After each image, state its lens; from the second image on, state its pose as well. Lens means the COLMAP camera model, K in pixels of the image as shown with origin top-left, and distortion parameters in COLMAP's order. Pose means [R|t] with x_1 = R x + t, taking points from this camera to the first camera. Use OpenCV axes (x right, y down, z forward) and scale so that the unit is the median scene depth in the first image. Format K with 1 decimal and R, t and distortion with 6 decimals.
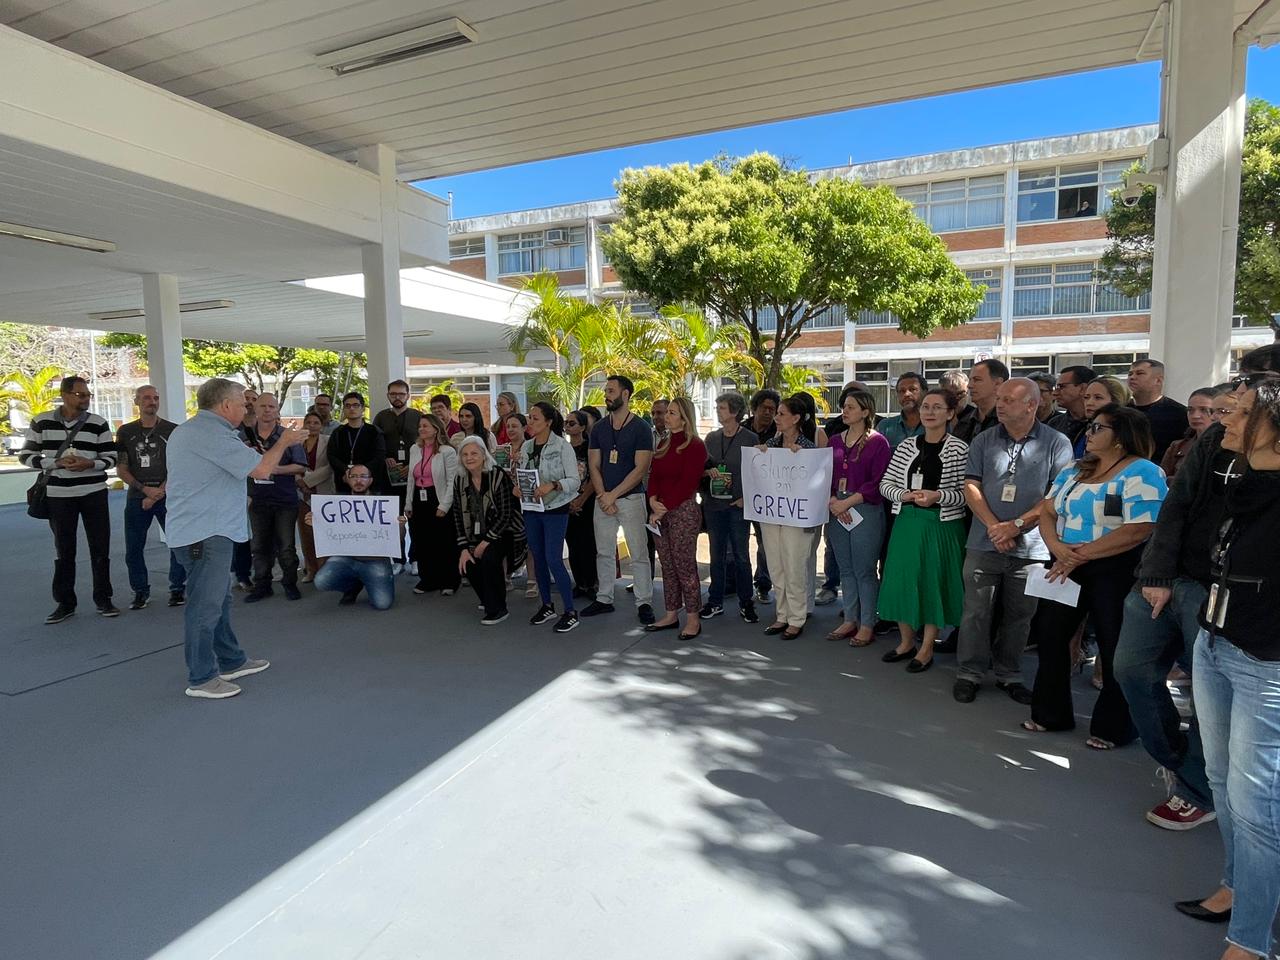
lens RADIAL K [[786.8, 0, 640.2], [0, 786.8, 483.4], [0, 0, 1]] dist [0.009121, -0.000682]
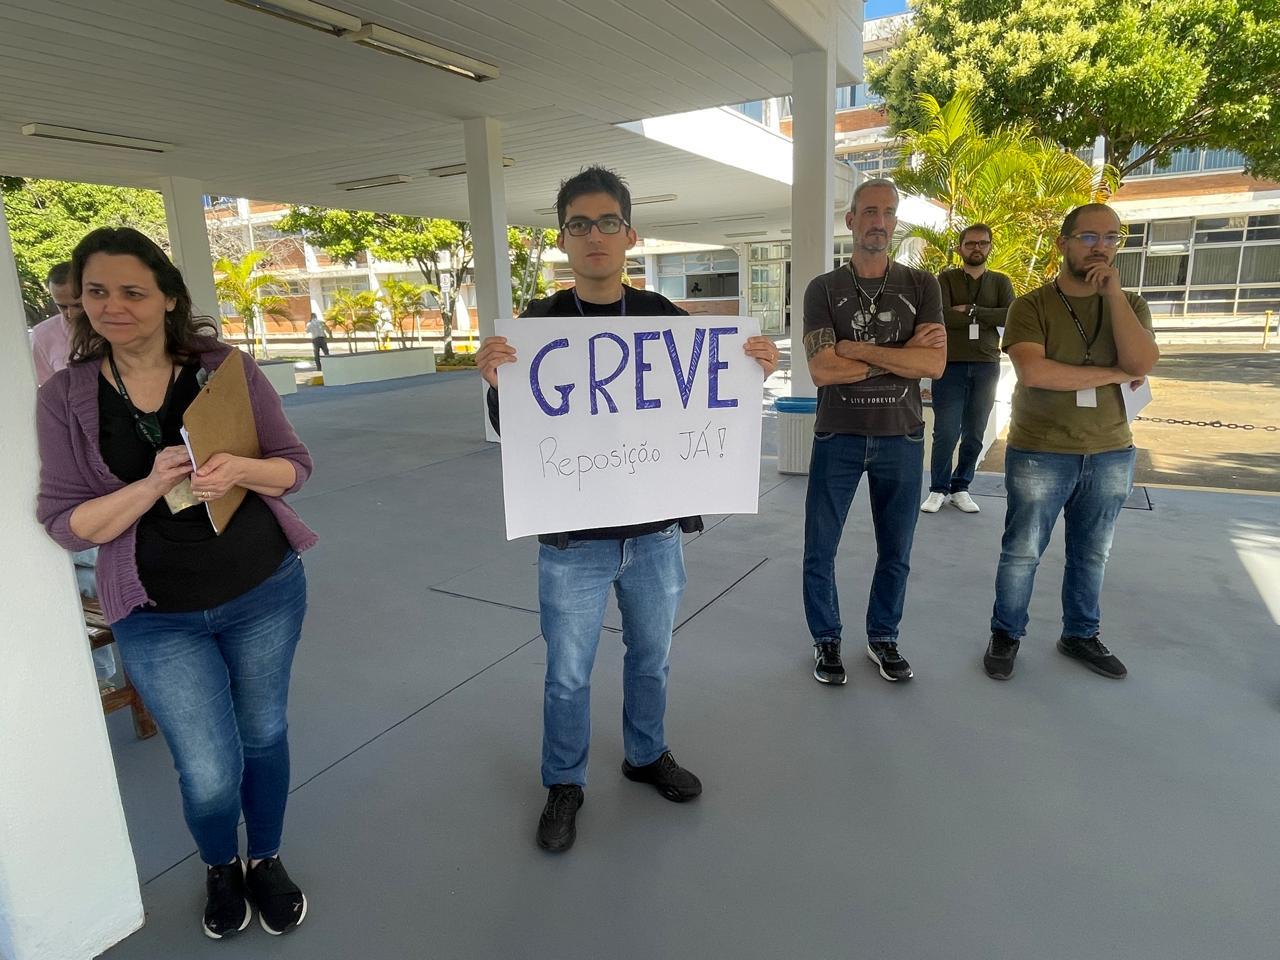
lens RADIAL K [[786.8, 0, 638.8], [0, 786.8, 478.3], [0, 0, 1]] dist [0.009121, -0.000682]
pose [[0.996063, -0.004219, -0.088543, -0.269106], [0.015886, 0.991191, 0.131485, -0.002444], [0.087208, -0.132374, 0.987356, 0.130970]]
